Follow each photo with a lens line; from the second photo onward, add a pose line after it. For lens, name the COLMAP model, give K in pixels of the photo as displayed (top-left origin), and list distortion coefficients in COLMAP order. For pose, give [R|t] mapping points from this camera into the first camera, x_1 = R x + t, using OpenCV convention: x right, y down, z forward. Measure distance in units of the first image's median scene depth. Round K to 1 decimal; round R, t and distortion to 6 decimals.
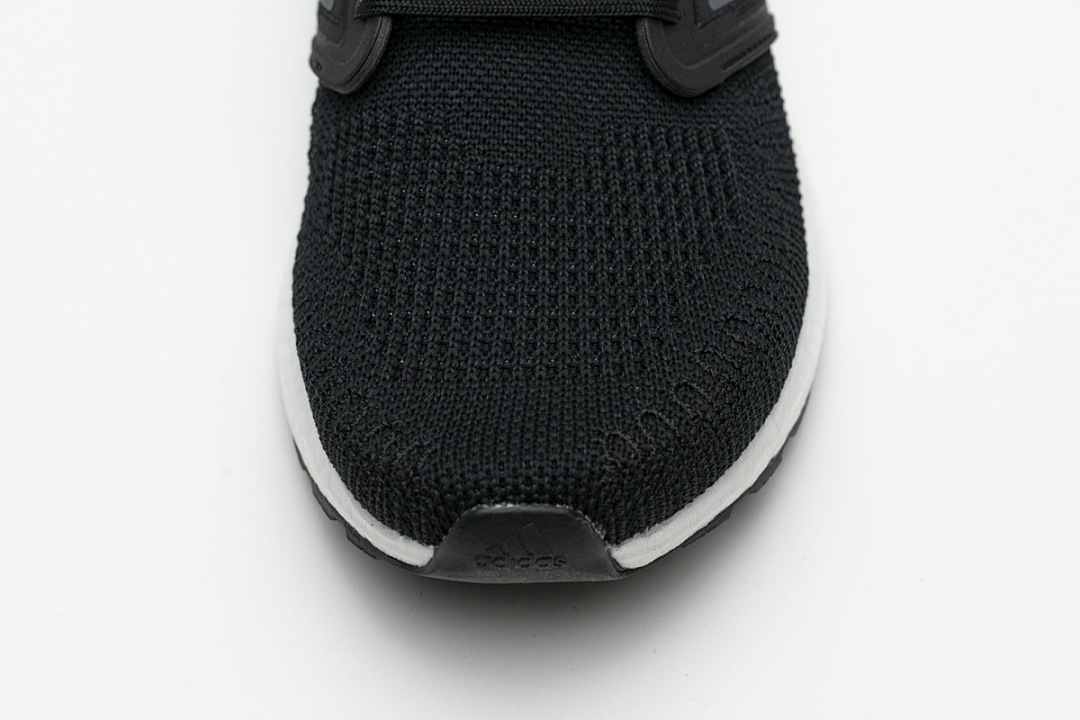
lens RADIAL K [[2055.6, 0, 540.0], [0, 2055.6, 362.3], [0, 0, 1]] dist [0.144664, 0.000000]
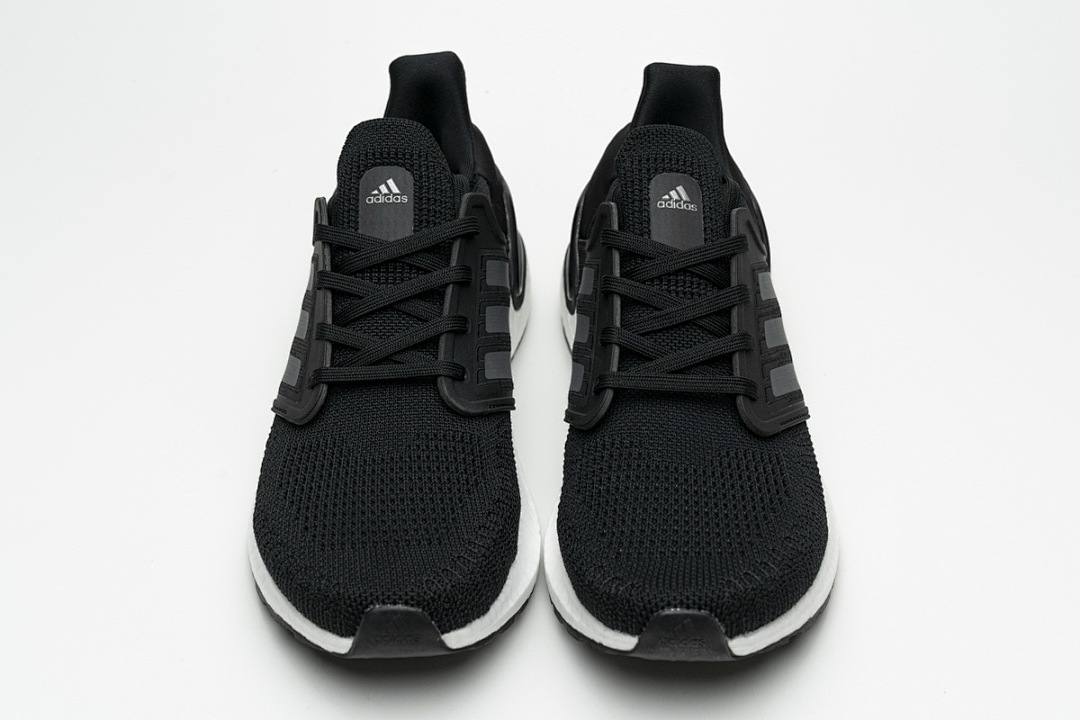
lens RADIAL K [[1985.8, 0, 539.1], [0, 1985.8, 359.3], [0, 0, 1]] dist [-0.175309, 0.000000]
pose [[0.999458, 0.012111, -0.030596, -0.086550], [-0.020927, 0.951486, -0.306981, 0.396680], [0.025394, 0.307455, 0.951224, -0.835599]]
